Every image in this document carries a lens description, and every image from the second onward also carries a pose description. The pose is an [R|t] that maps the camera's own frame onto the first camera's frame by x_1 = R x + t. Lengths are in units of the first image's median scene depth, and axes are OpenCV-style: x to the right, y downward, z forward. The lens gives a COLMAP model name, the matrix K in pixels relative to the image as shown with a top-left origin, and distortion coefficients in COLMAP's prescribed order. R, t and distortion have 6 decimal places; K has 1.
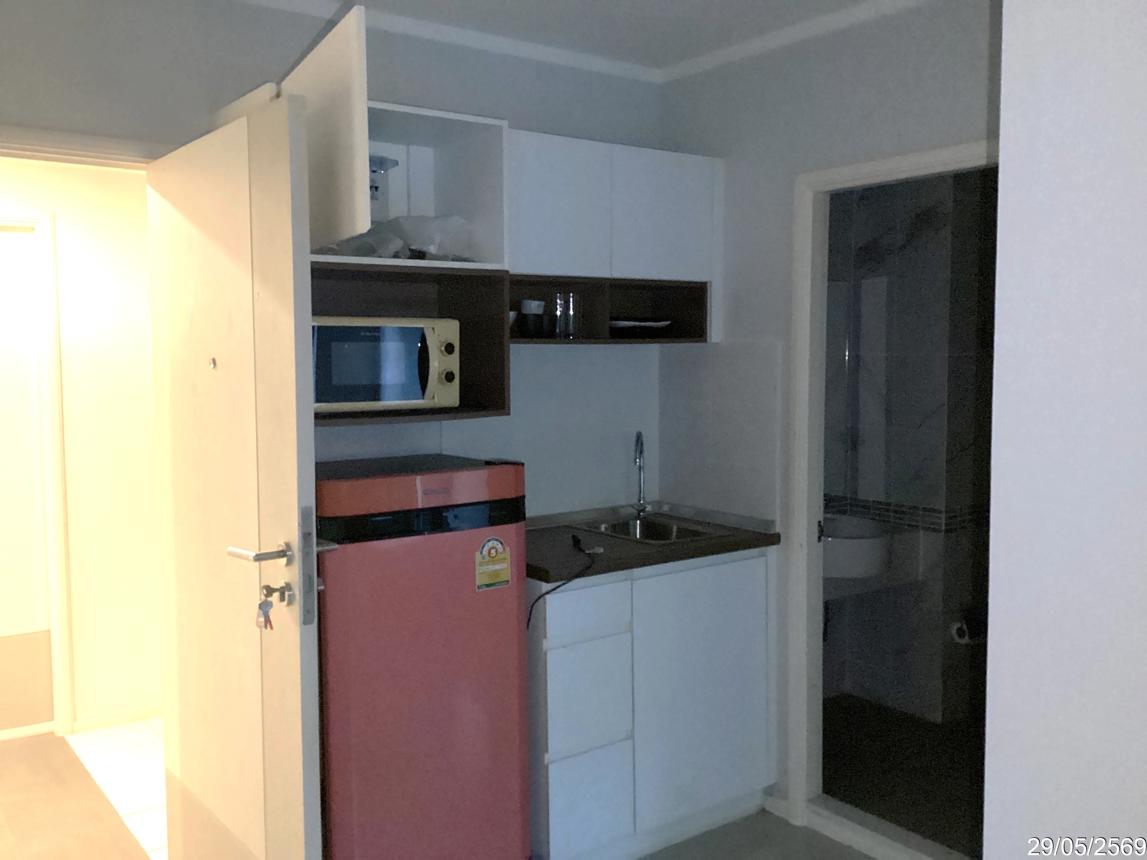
lens RADIAL K [[1036.6, 0, 573.5], [0, 1036.6, 430.0], [0, 0, 1]] dist [0.034179, 0.002756]
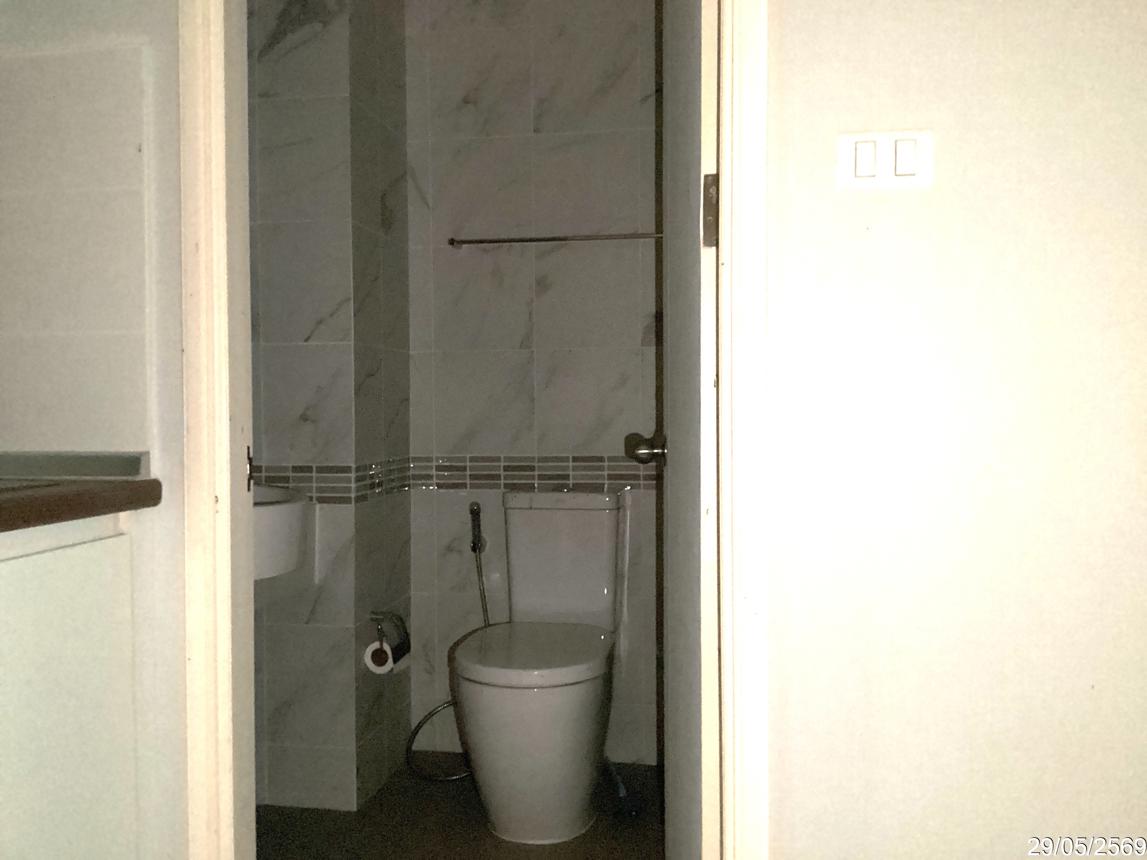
lens RADIAL K [[1036.6, 0, 573.5], [0, 1036.6, 430.0], [0, 0, 1]] dist [0.034179, 0.002756]
pose [[0.722326, -0.018203, 0.691313, 0.015067], [0.056942, 0.997825, -0.033222, 0.083301], [-0.689204, 0.063362, 0.721791, 0.448901]]
